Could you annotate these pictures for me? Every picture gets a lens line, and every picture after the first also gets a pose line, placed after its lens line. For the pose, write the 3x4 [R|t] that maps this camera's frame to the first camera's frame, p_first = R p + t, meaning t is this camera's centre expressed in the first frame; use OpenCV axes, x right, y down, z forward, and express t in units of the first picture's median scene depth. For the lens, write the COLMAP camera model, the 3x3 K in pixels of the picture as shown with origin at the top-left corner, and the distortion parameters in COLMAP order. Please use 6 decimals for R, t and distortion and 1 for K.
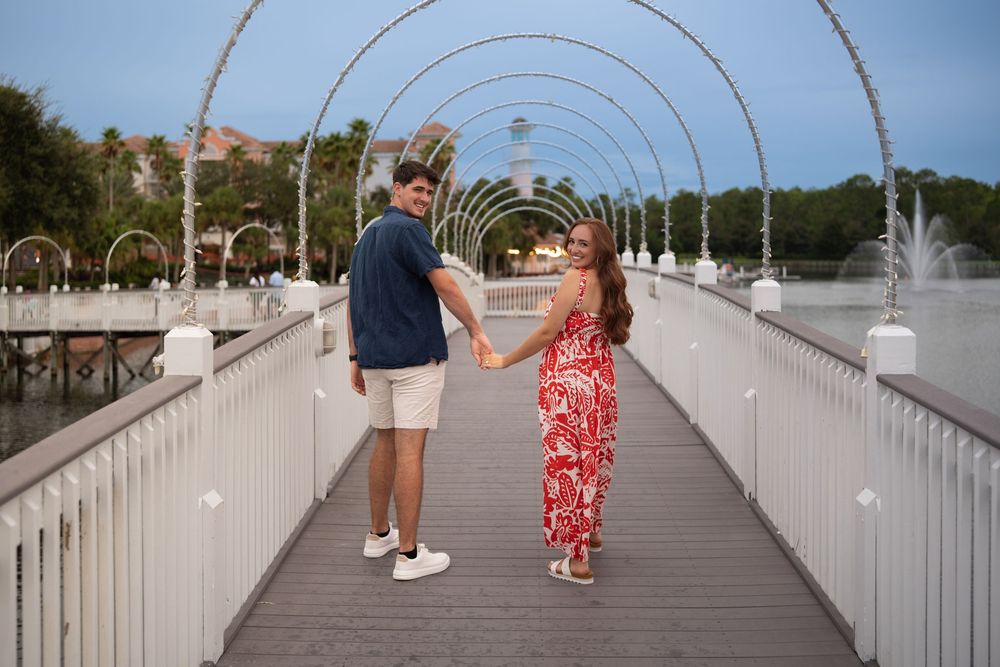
lens RADIAL K [[1084.1, 0, 500.0], [0, 1084.1, 333.5], [0, 0, 1]] dist [0.000353, -0.003385]
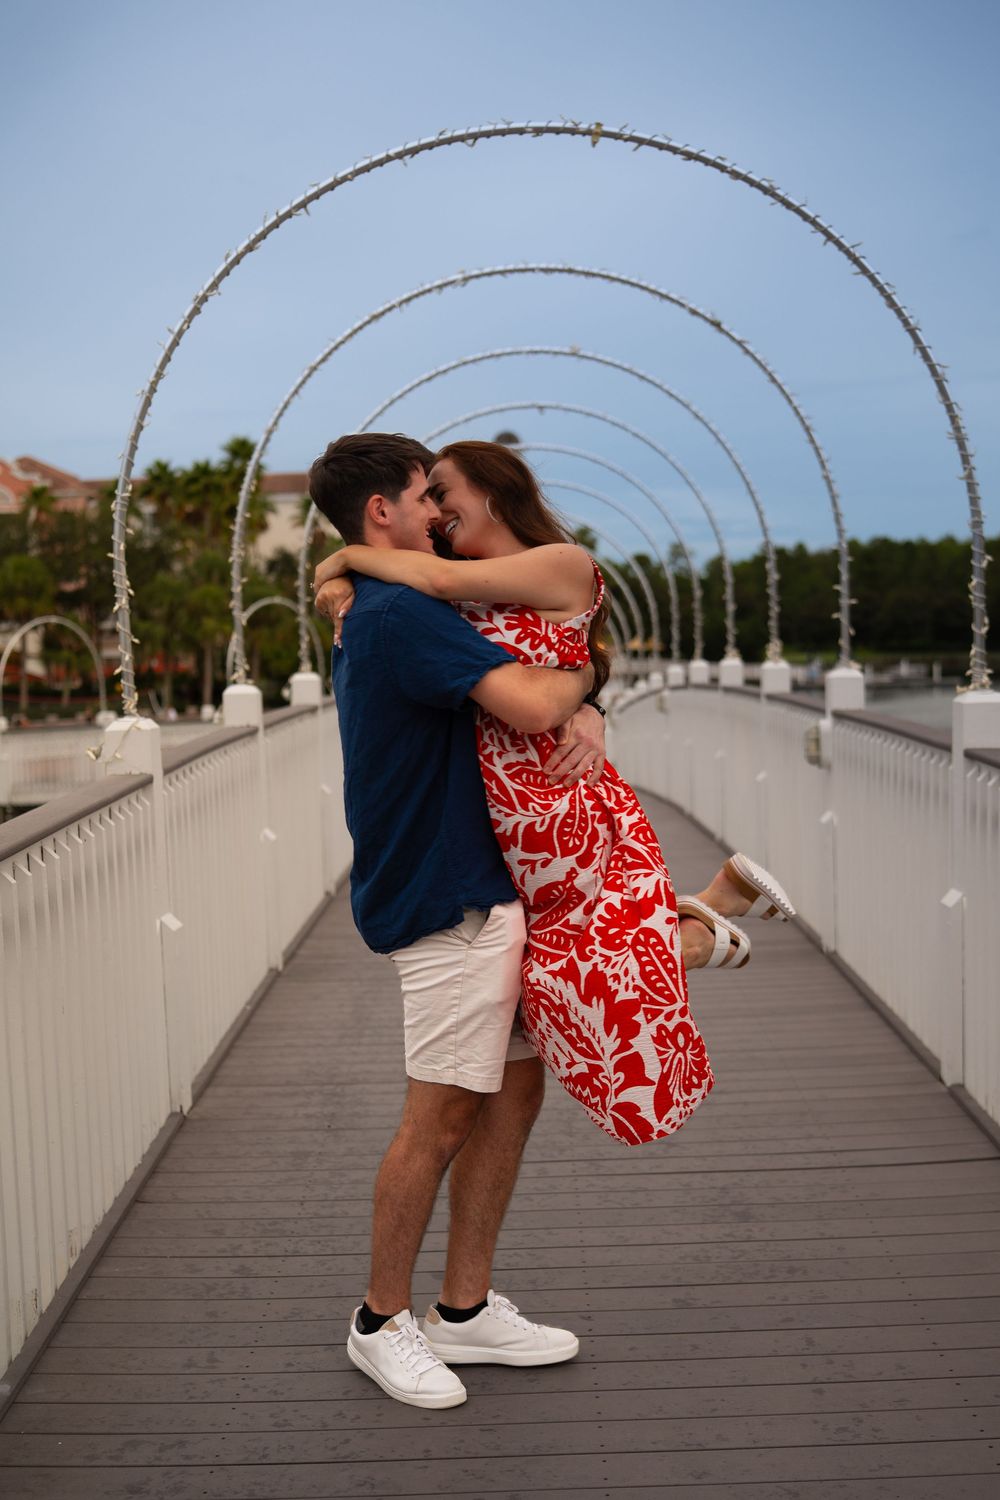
lens RADIAL K [[1500.8, 0, 524.1], [0, 1500.8, 827.4], [0, 0, 1]] dist [-0.015715, -0.003939]
pose [[0.999275, -0.028280, 0.025506, 0.000719], [0.027045, 0.998504, 0.047514, -0.016298], [-0.026812, -0.046790, 0.998545, 0.151660]]
